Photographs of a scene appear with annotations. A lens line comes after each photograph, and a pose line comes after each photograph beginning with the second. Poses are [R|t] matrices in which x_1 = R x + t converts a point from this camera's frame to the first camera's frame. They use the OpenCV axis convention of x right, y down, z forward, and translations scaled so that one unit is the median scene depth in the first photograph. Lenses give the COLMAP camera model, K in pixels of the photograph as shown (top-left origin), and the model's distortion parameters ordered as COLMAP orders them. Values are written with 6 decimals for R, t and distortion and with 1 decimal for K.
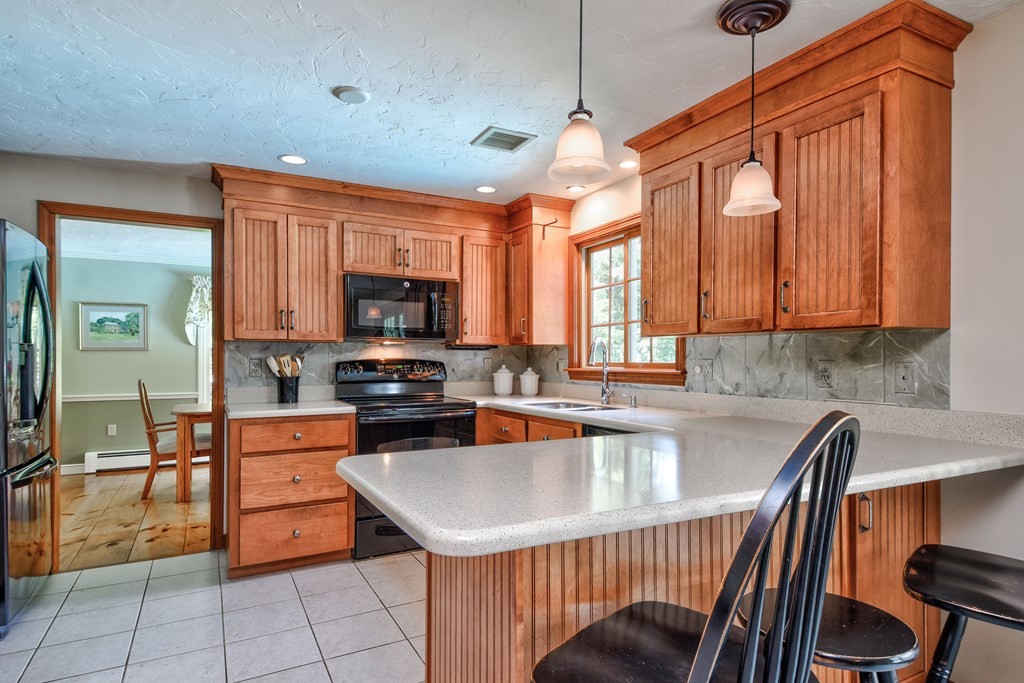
lens RADIAL K [[571.6, 0, 513.0], [0, 571.6, 364.2], [0, 0, 1]] dist [0.051077, -0.022803]
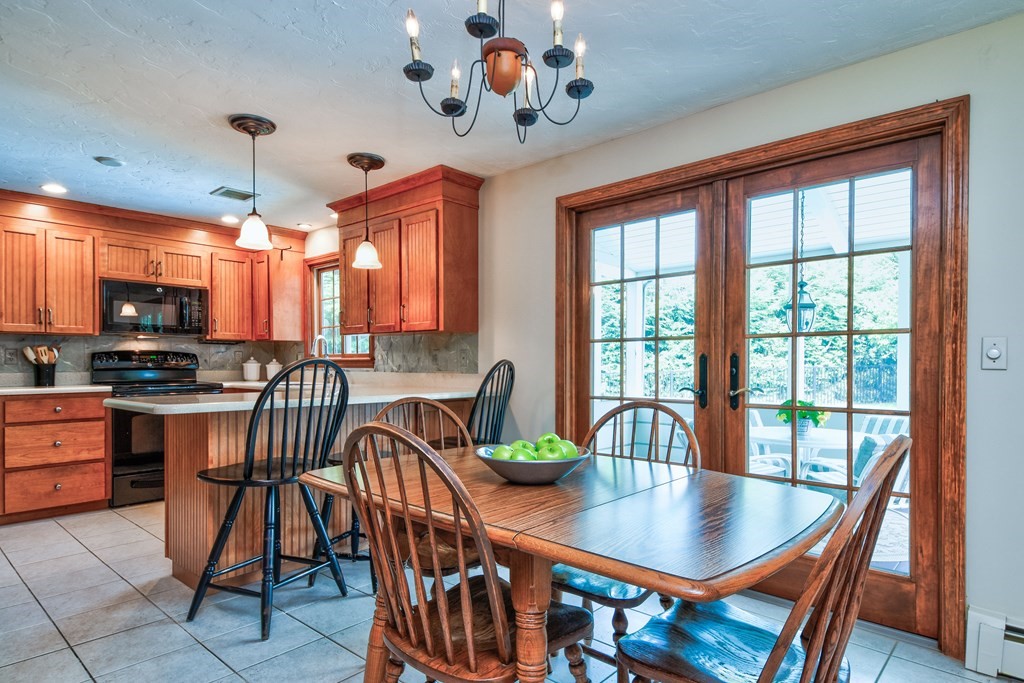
lens RADIAL K [[581.0, 0, 514.7], [0, 581.0, 369.7], [0, 0, 1]] dist [0.048030, -0.033603]
pose [[0.942676, -0.003102, 0.333696, 0.122715], [0.002173, 0.999993, 0.003156, 0.033726], [-0.333703, -0.002250, 0.942675, -0.498072]]
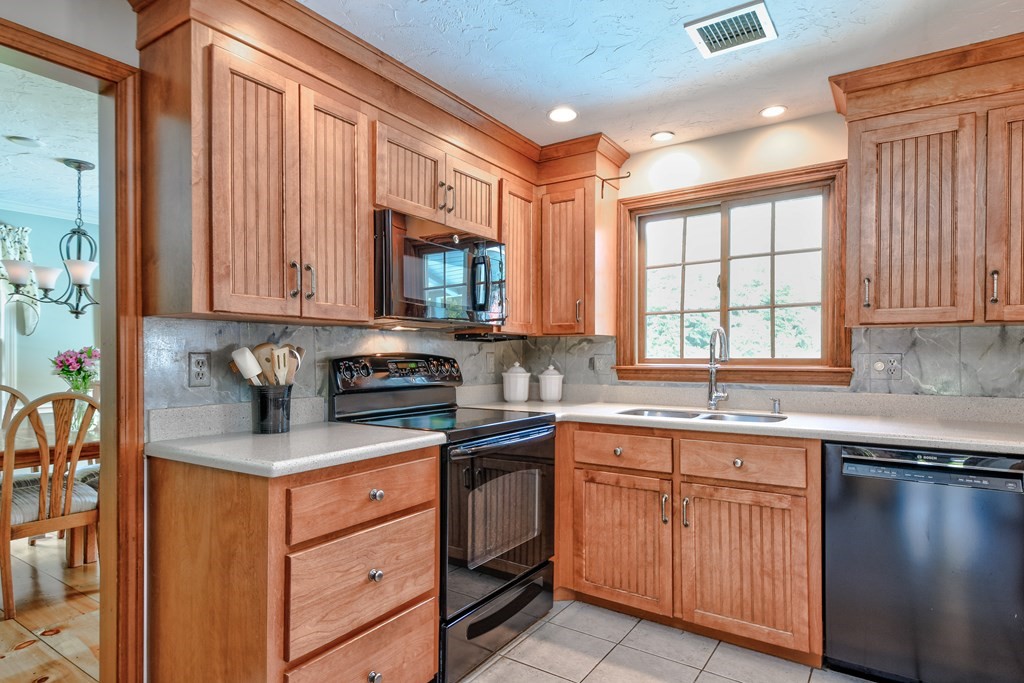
lens RADIAL K [[571.6, 0, 510.1], [0, 571.6, 363.2], [0, 0, 1]] dist [0.051077, -0.022803]
pose [[0.879860, -0.005541, 0.475200, -0.478774], [0.003462, 0.999980, 0.005250, -0.001125], [-0.475220, -0.002974, 0.879862, 0.431951]]
